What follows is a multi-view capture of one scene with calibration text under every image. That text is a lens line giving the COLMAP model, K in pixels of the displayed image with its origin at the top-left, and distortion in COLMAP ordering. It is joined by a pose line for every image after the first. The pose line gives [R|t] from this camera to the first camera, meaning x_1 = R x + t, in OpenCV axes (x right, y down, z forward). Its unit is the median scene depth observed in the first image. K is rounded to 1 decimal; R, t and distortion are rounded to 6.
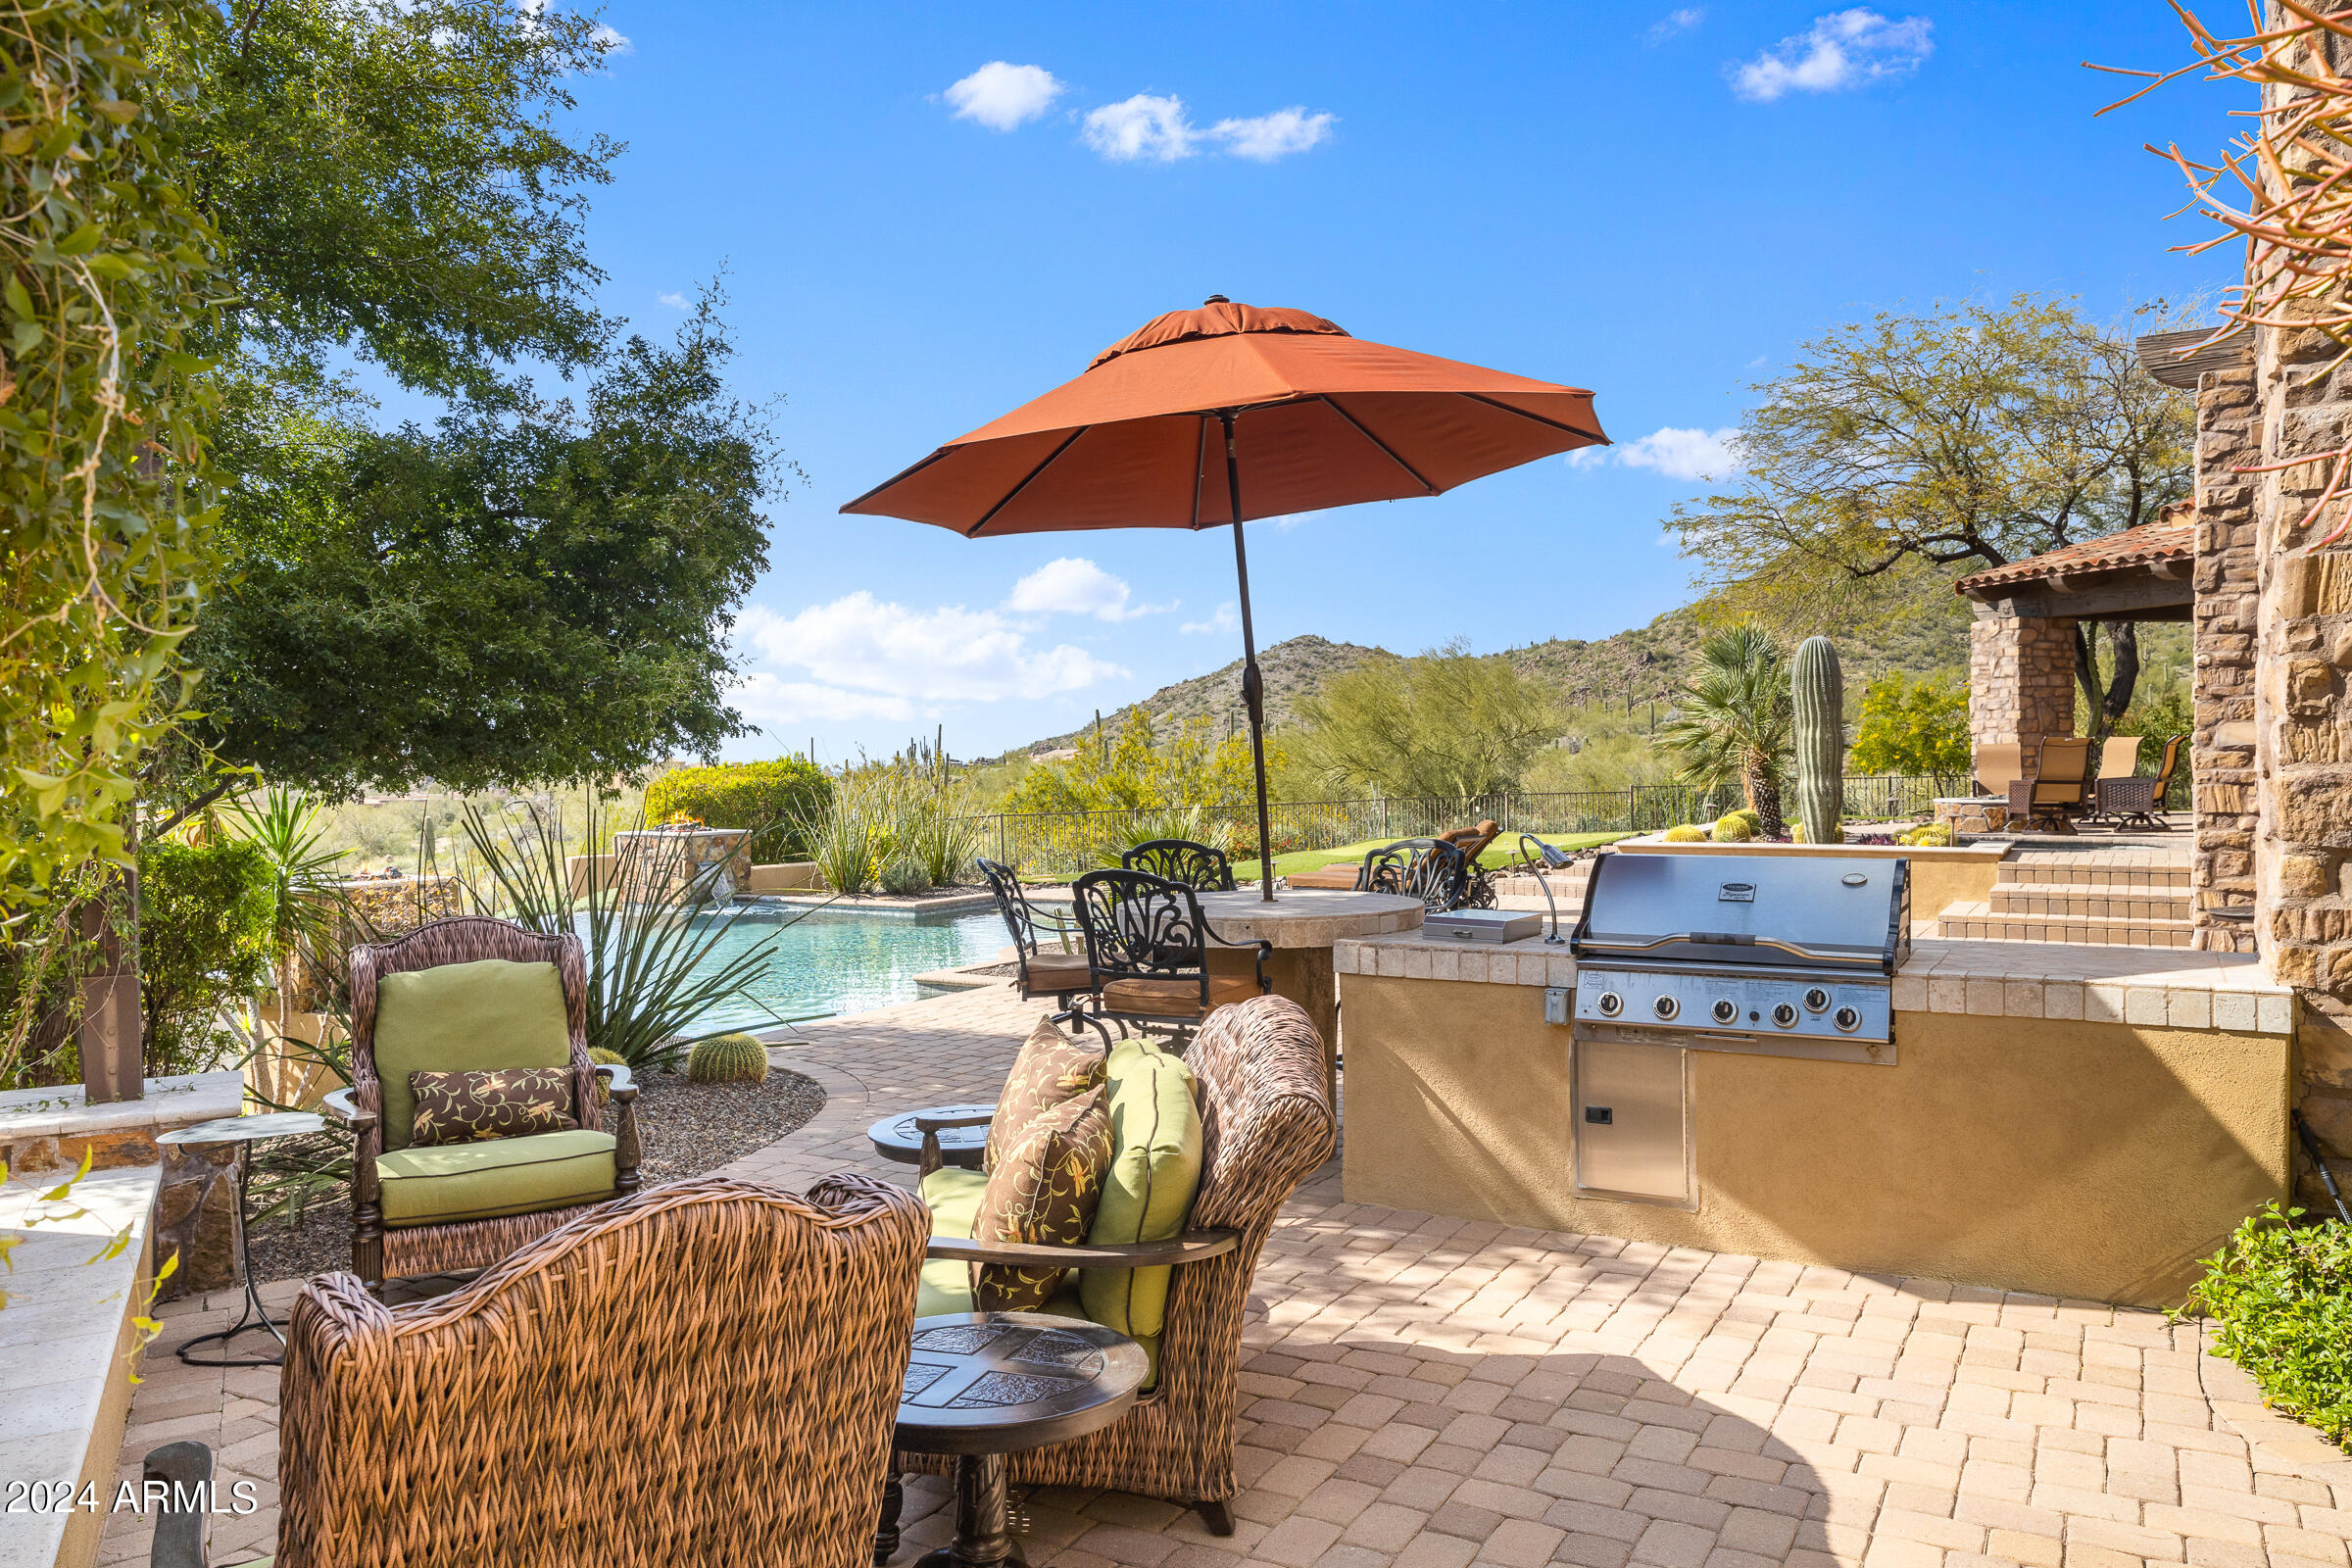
lens RADIAL K [[1660.0, 0, 1166.6], [0, 1660.0, 803.8], [0, 0, 1]] dist [0.018929, 0.000313]
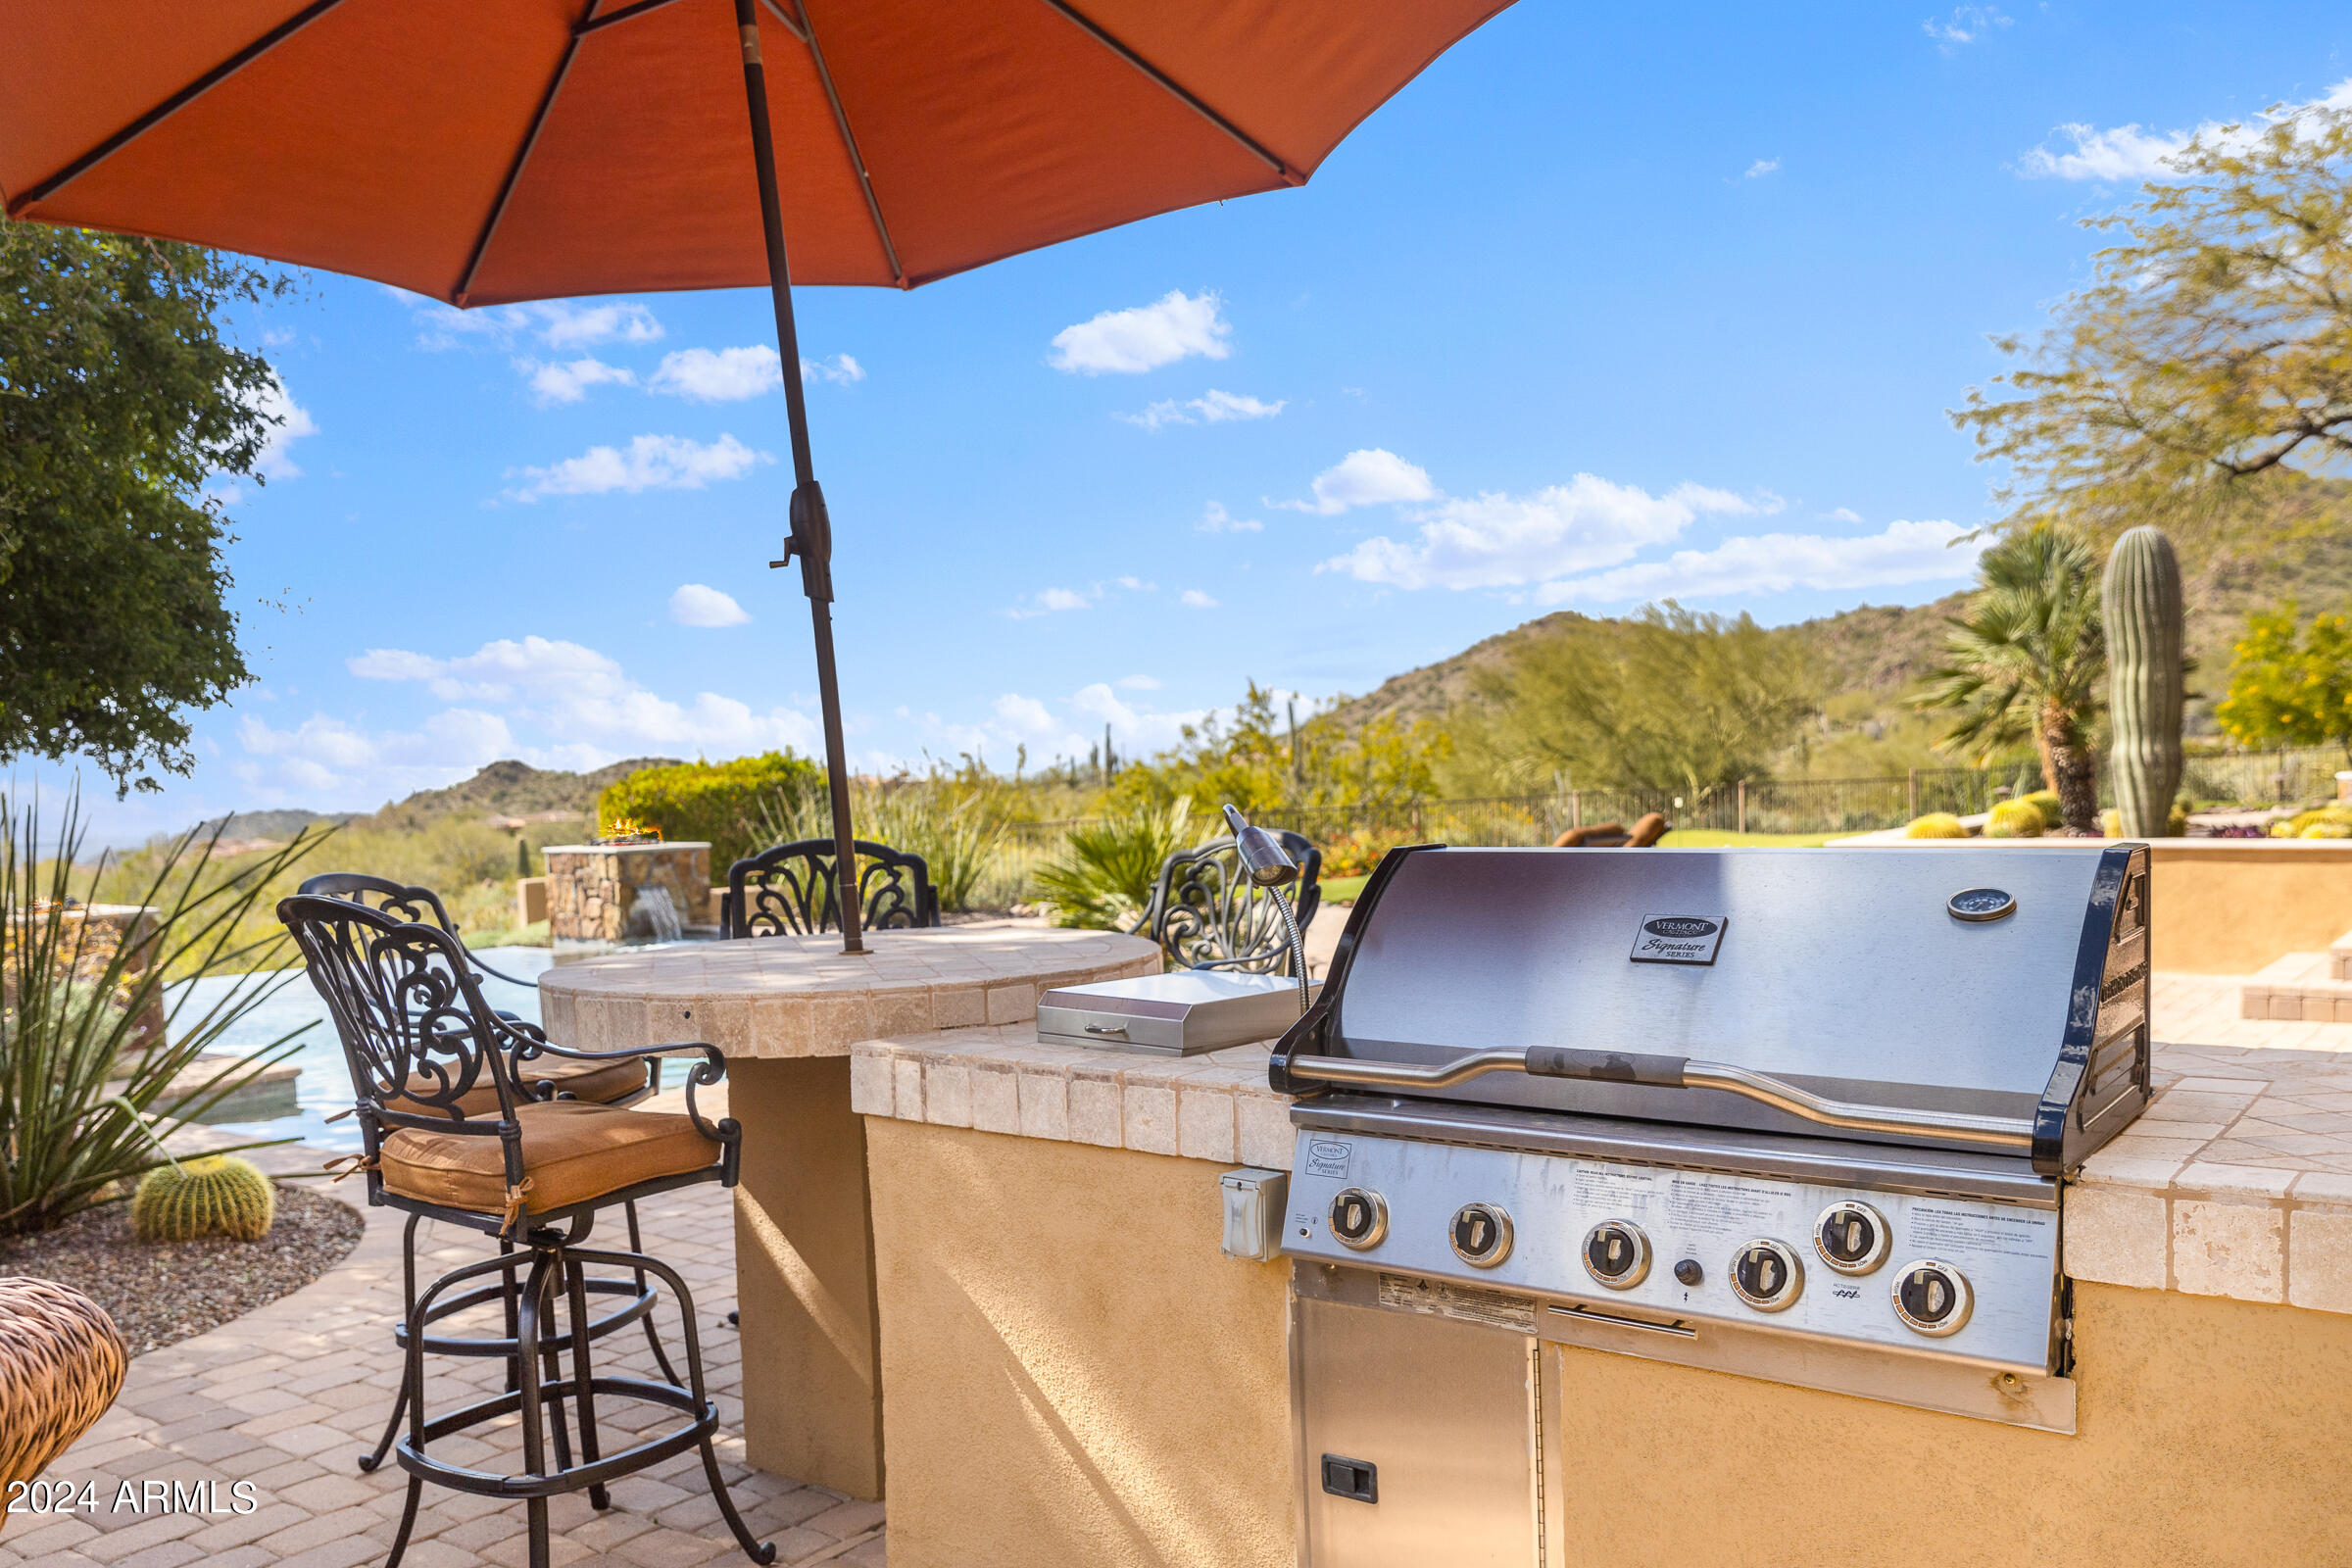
lens RADIAL K [[1837.4, 0, 1137.7], [0, 1837.4, 901.4], [0, 0, 1]] dist [0.001687, 0.007194]
pose [[0.988047, -0.009858, -0.153839, 0.106984], [0.017089, 0.998807, 0.045755, 0.008437], [0.153204, -0.047837, 0.987036, 0.209182]]
